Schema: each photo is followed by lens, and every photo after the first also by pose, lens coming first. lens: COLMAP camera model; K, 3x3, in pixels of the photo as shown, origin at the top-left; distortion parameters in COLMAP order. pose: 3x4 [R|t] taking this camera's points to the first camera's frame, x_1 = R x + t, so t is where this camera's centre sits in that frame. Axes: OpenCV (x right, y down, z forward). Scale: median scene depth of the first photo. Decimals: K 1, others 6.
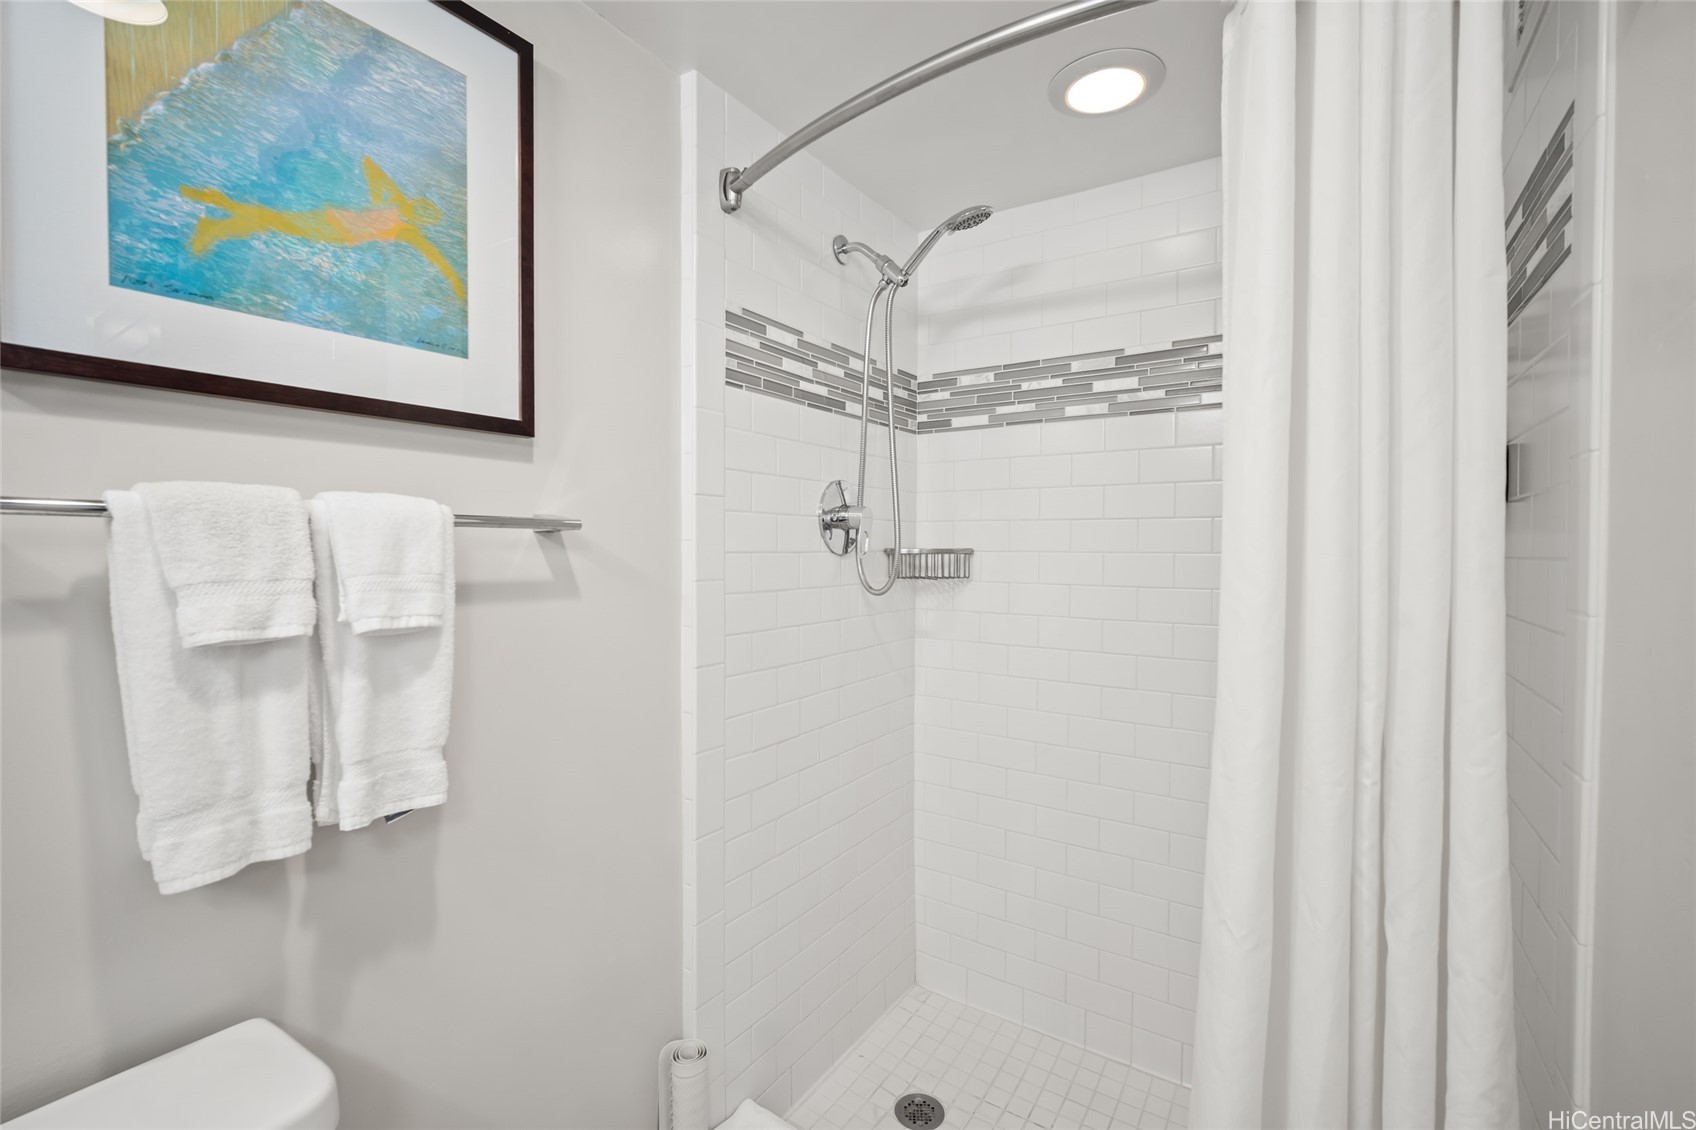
lens RADIAL K [[744.6, 0, 845.5], [0, 744.6, 556.7], [0, 0, 1]] dist [-0.007698, 0.001925]
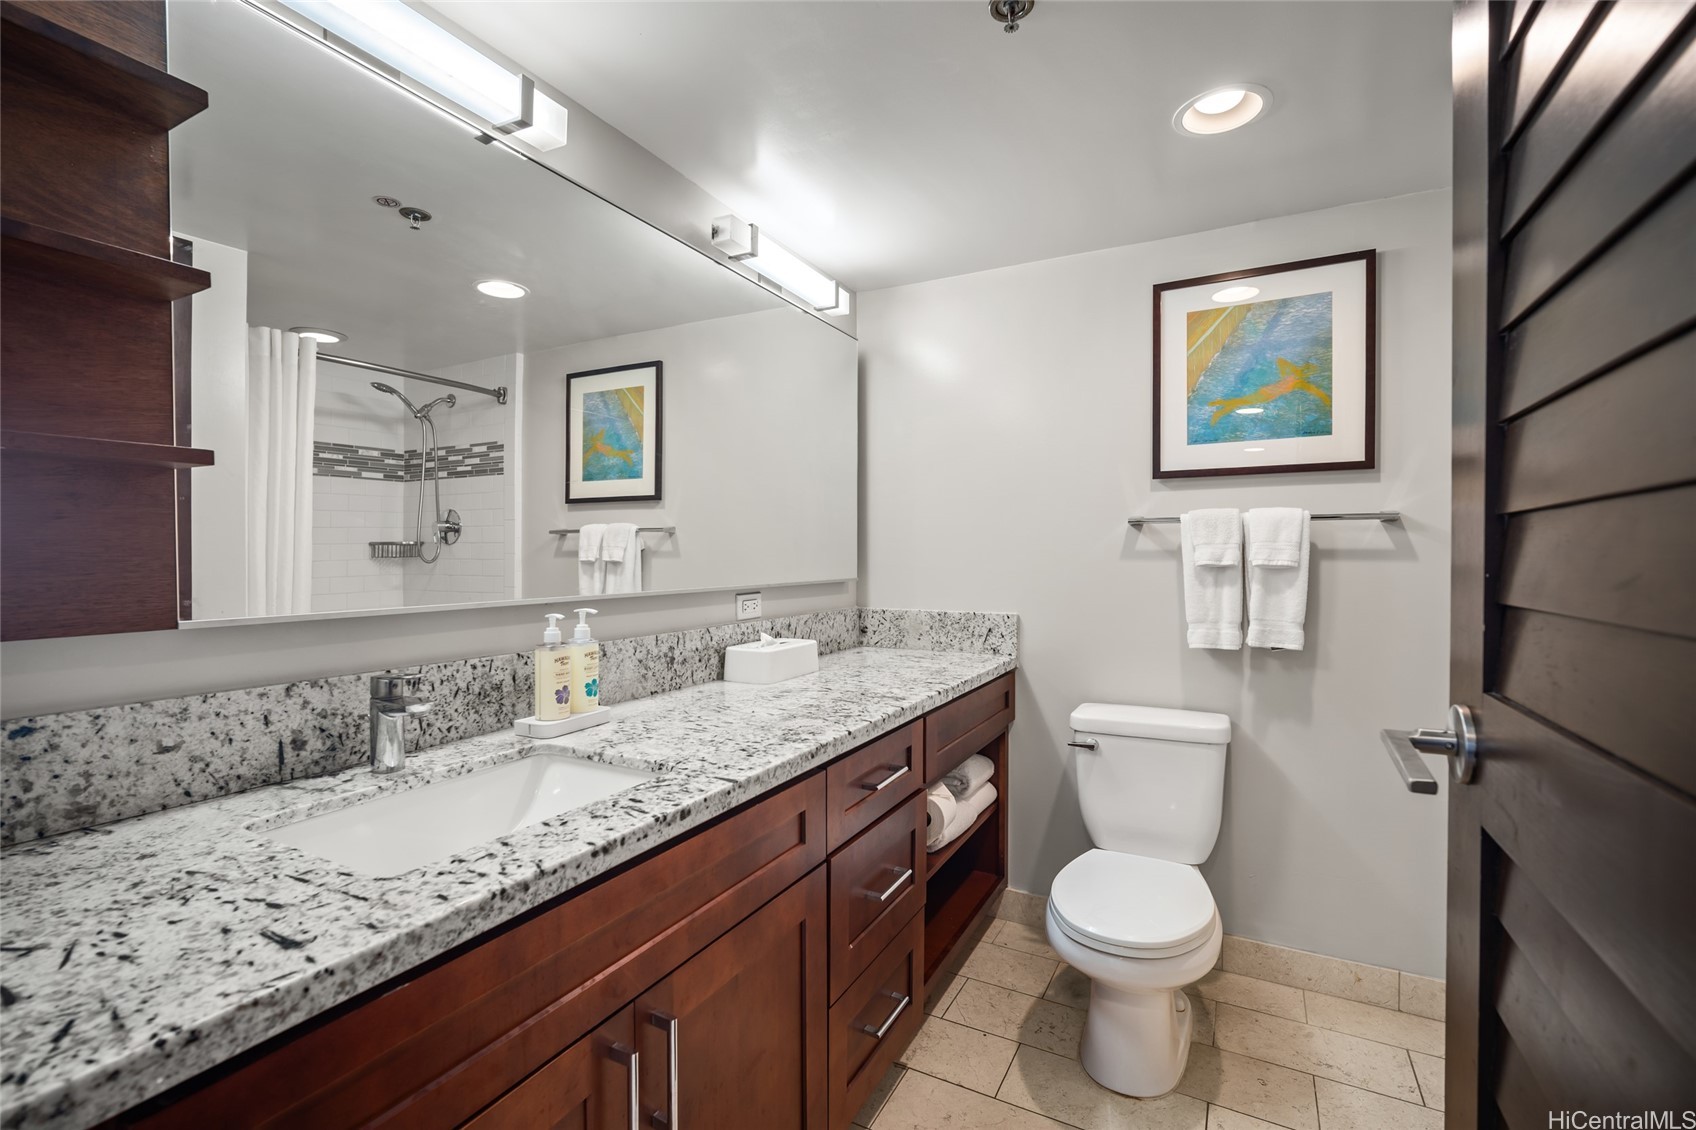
lens RADIAL K [[744.6, 0, 842.8], [0, 744.6, 561.8], [0, 0, 1]] dist [-0.007698, 0.001925]
pose [[0.076992, -0.001393, -0.997031, 1.593088], [-0.013742, 0.999903, -0.002458, 0.109069], [0.996937, 0.013891, 0.076965, -0.514239]]
